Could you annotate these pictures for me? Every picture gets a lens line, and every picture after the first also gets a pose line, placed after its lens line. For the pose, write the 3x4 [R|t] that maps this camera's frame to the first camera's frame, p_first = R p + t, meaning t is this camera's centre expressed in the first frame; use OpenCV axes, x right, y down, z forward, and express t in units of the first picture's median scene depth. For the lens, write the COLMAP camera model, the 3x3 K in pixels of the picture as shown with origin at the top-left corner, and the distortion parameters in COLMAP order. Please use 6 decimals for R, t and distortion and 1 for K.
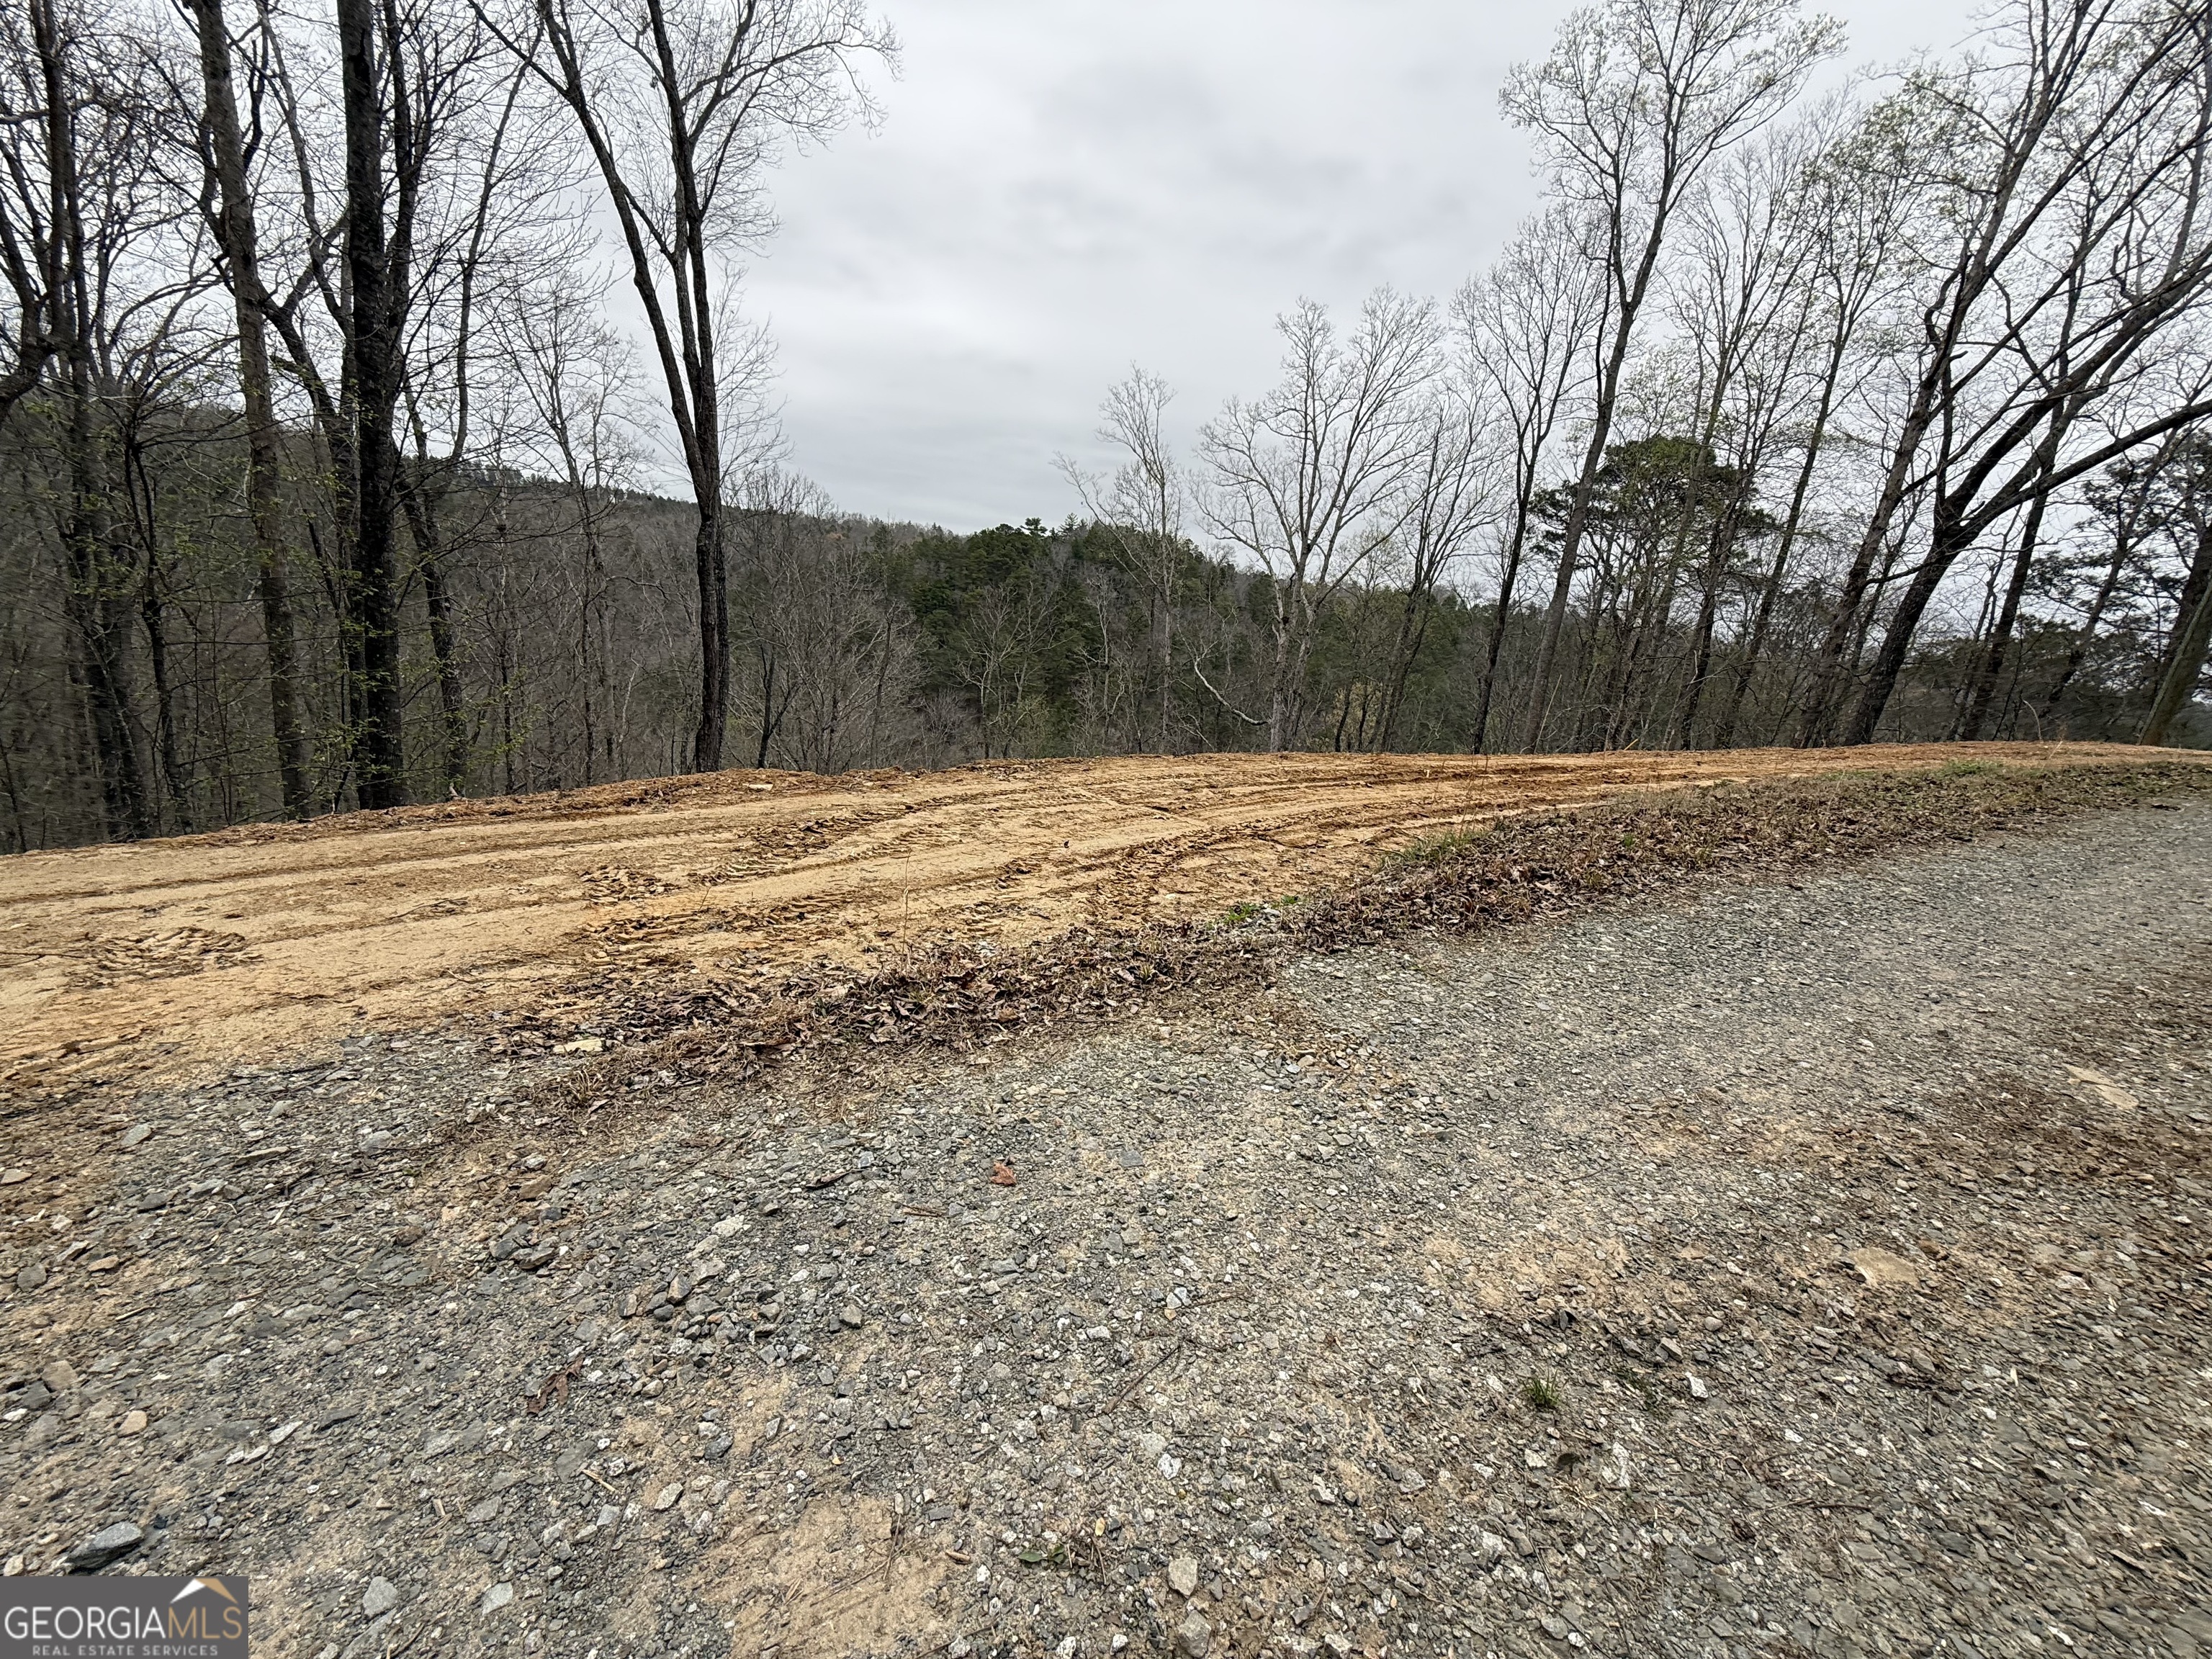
lens RADIAL K [[879.0, 0, 1109.7], [0, 879.0, 830.3], [0, 0, 1]] dist [0.000042, 0.000095]
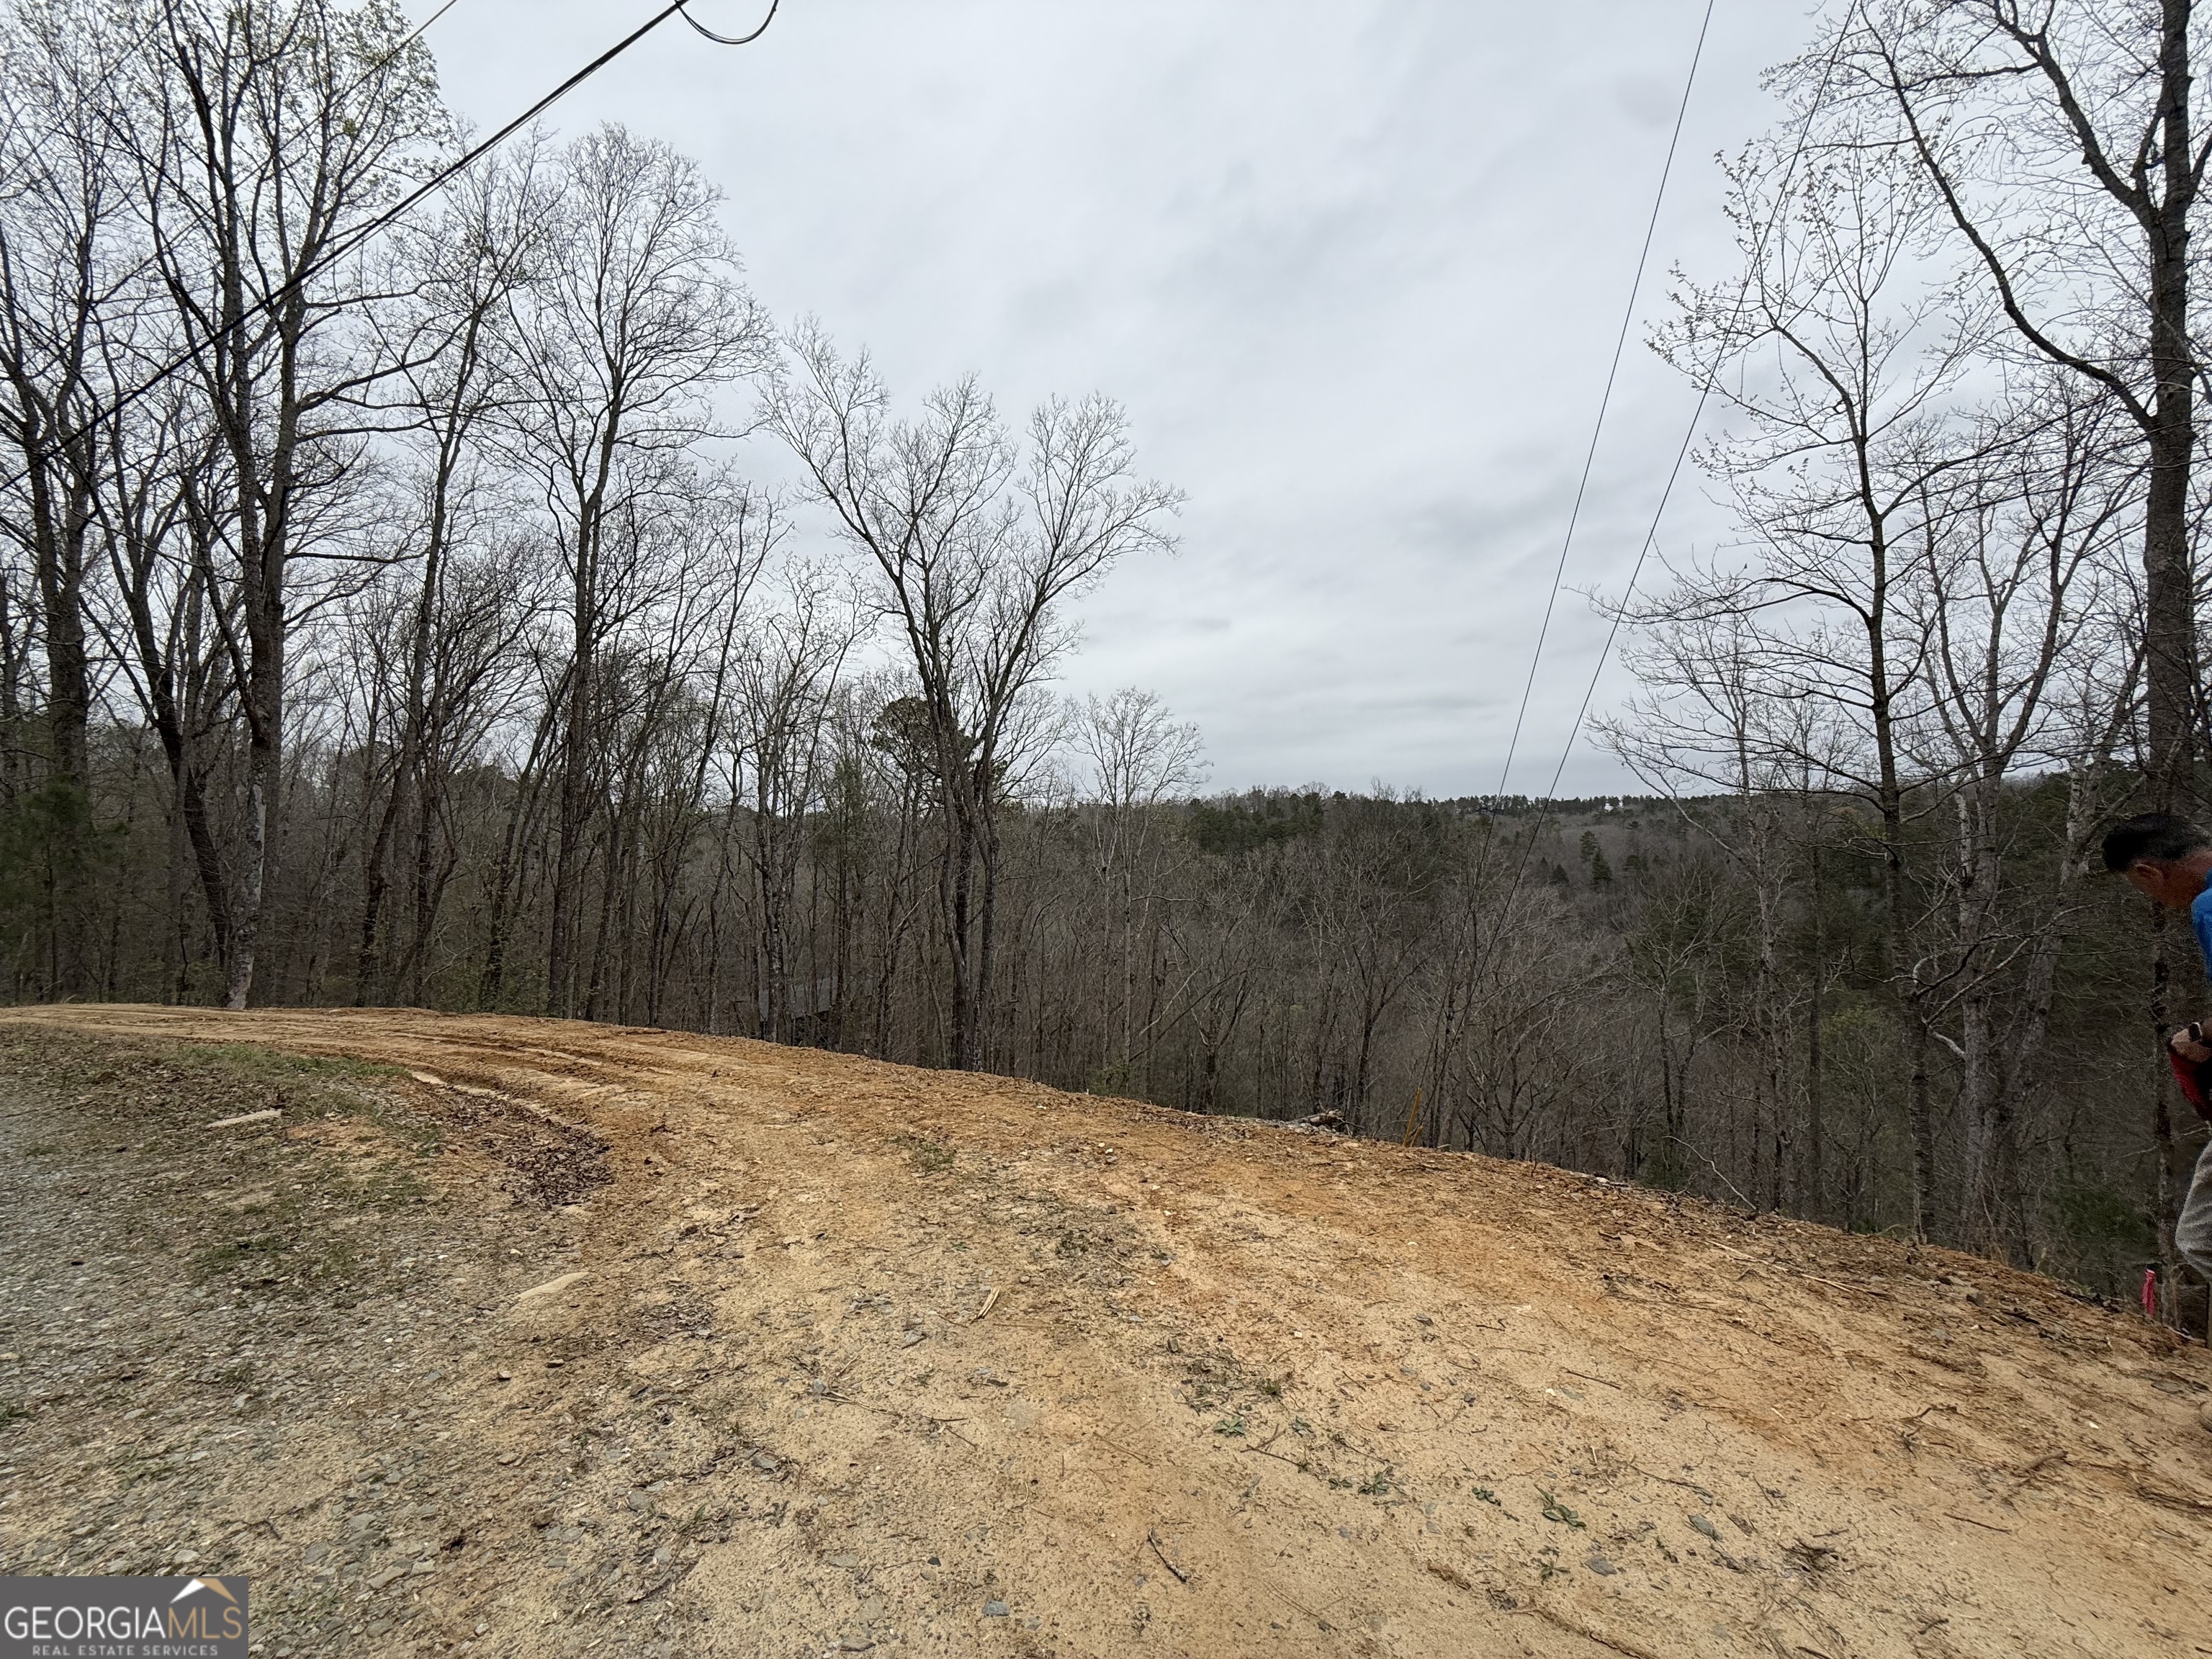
lens RADIAL K [[879.0, 0, 1108.7], [0, 879.0, 831.1], [0, 0, 1]] dist [0.000042, 0.000095]
pose [[0.507051, -0.131943, -0.851757, 0.650997], [-0.156681, 0.957639, -0.241617, -0.061882], [0.847555, 0.255967, 0.464899, 0.359401]]
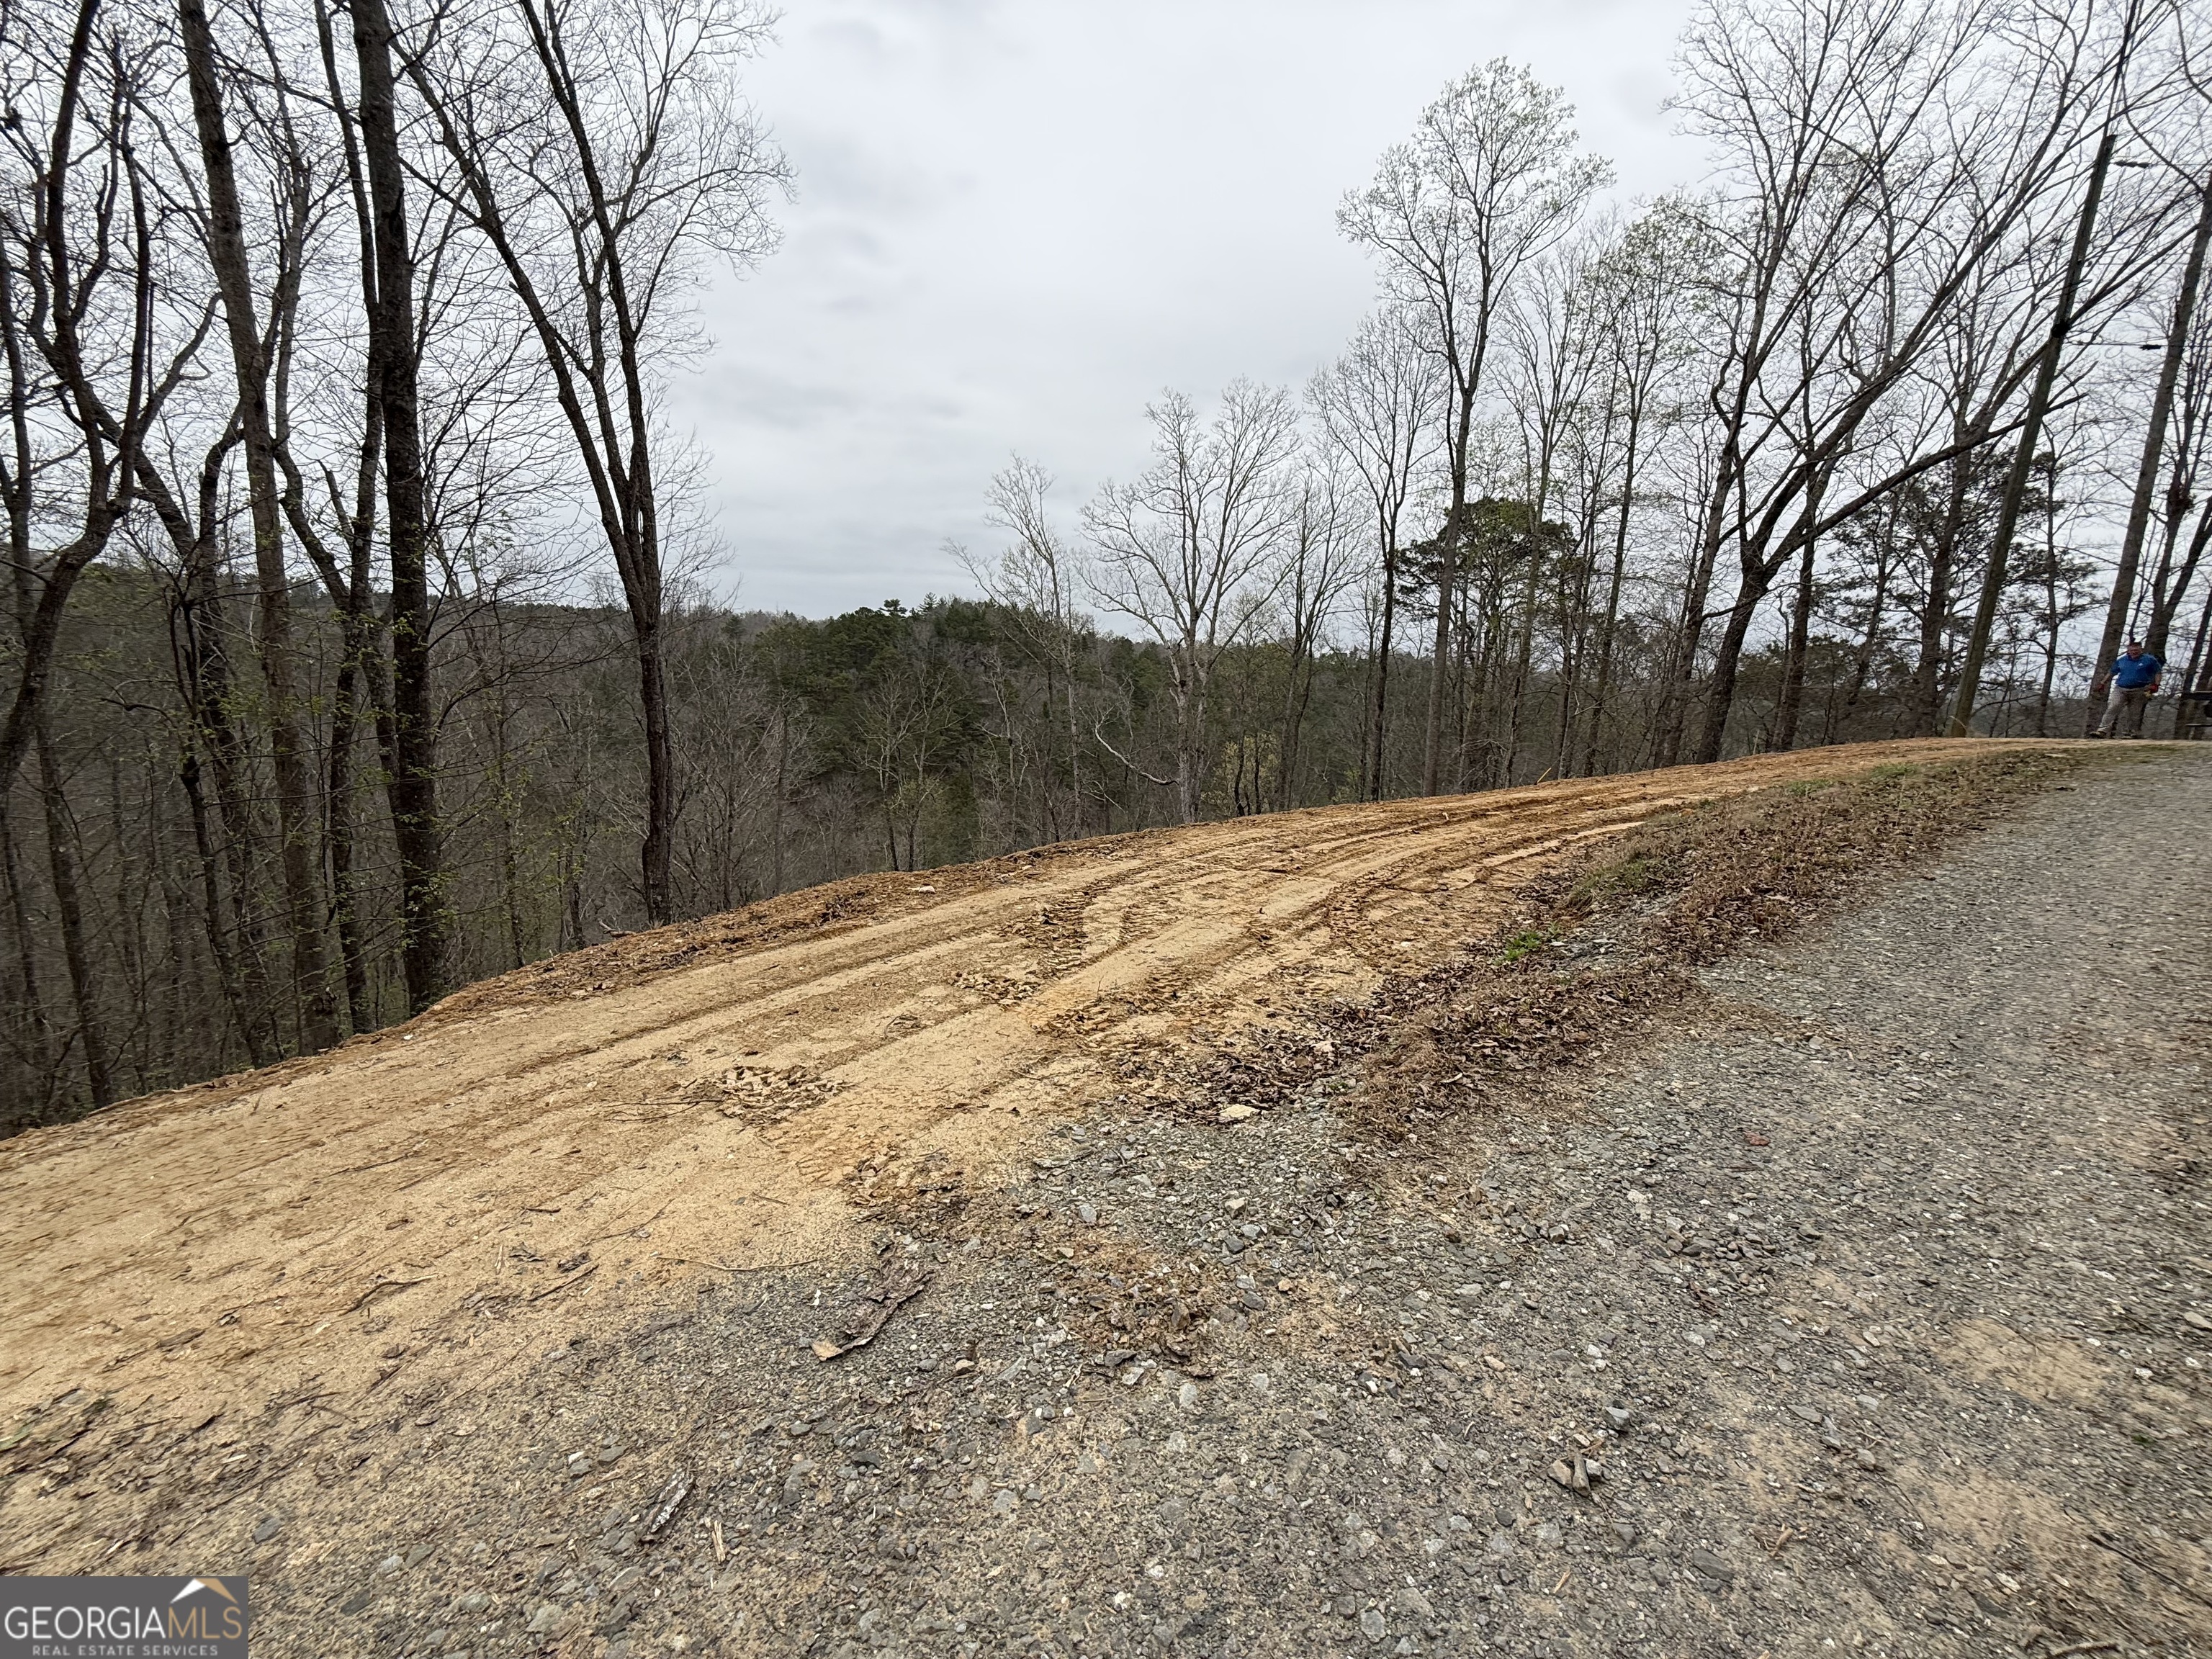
lens RADIAL K [[879.0, 0, 1109.7], [0, 879.0, 830.7], [0, 0, 1]] dist [0.000042, 0.000095]
pose [[0.985708, -0.095862, 0.138529, -0.075275], [0.105891, 0.992123, -0.066923, -0.005936], [-0.131022, 0.080636, 0.988095, -0.015594]]
